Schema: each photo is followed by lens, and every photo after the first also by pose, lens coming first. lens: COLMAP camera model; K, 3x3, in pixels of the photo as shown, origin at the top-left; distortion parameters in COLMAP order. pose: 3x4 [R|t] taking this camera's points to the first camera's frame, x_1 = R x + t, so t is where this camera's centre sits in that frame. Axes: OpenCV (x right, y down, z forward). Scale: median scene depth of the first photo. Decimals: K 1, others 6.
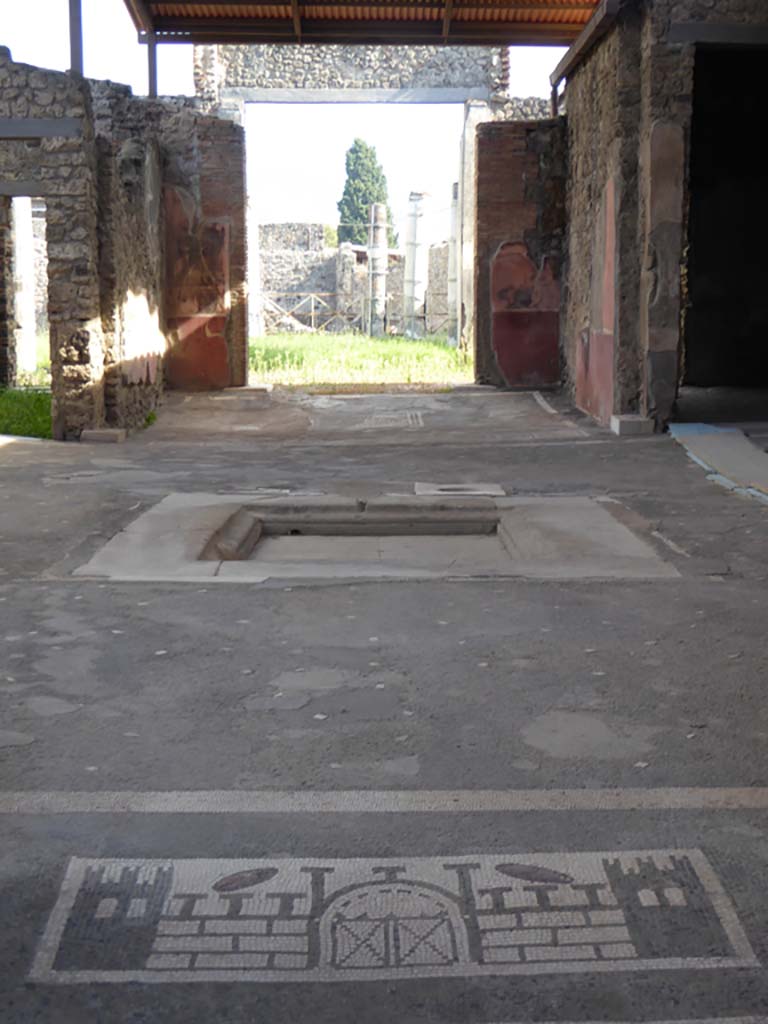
lens RADIAL K [[1398.8, 0, 381.0], [0, 1398.8, 511.4], [0, 0, 1]] dist [0.007519, 0.000000]
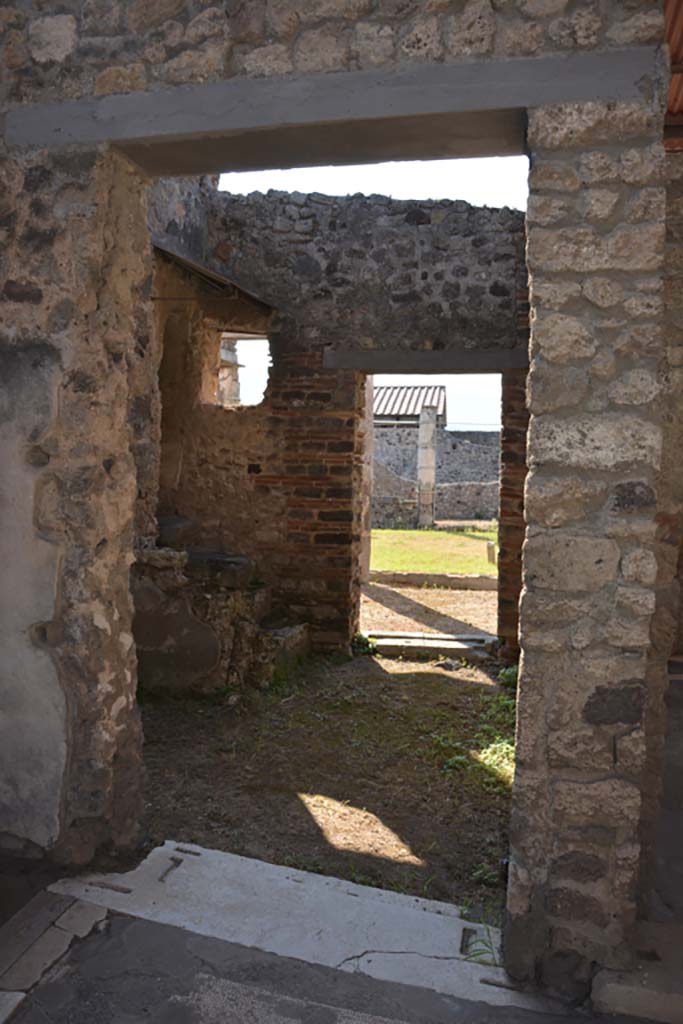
lens RADIAL K [[802.2, 0, 341.9], [0, 802.2, 518.3], [0, 0, 1]] dist [-0.158573, 0.116590]
pose [[0.971983, 0.025313, -0.233684, -0.241708], [-0.048609, 0.994340, -0.094476, -0.150396], [0.229970, 0.103188, 0.967712, 0.824011]]
